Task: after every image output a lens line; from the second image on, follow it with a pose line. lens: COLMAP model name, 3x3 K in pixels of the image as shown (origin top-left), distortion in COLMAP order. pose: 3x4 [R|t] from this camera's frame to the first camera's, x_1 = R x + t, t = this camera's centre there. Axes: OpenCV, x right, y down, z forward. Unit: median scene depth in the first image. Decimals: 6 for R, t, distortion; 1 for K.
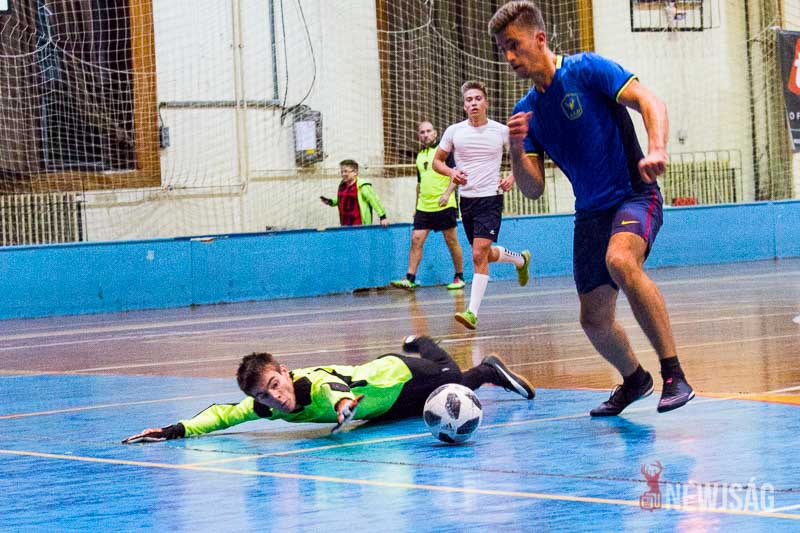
lens RADIAL K [[1634.6, 0, 400.4], [0, 1634.6, 267.0], [0, 0, 1]] dist [-0.158587, 0.000000]
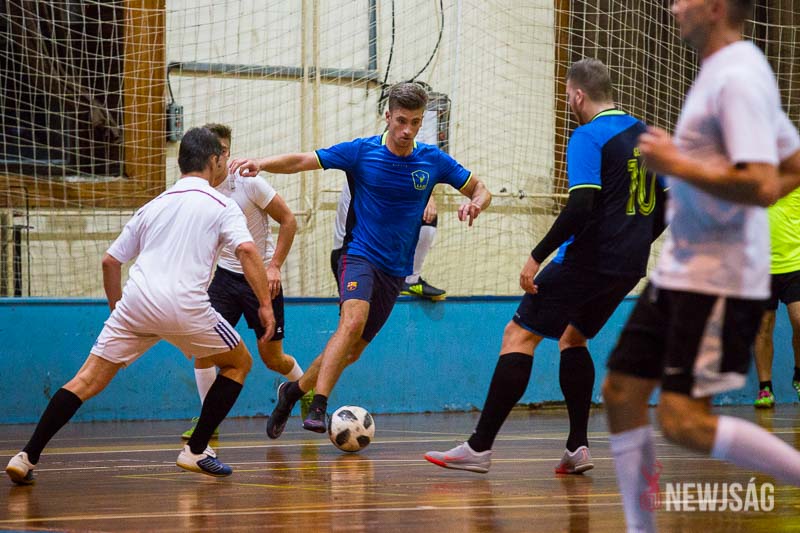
lens RADIAL K [[4713.0, 0, 442.6], [0, 4713.0, 286.8], [0, 0, 1]] dist [1.151631, 0.000000]
pose [[0.998005, 0.055394, -0.030281, 0.003445], [-0.056133, 0.998132, -0.024113, 0.012824], [0.028889, 0.025765, 0.999251, -0.668615]]
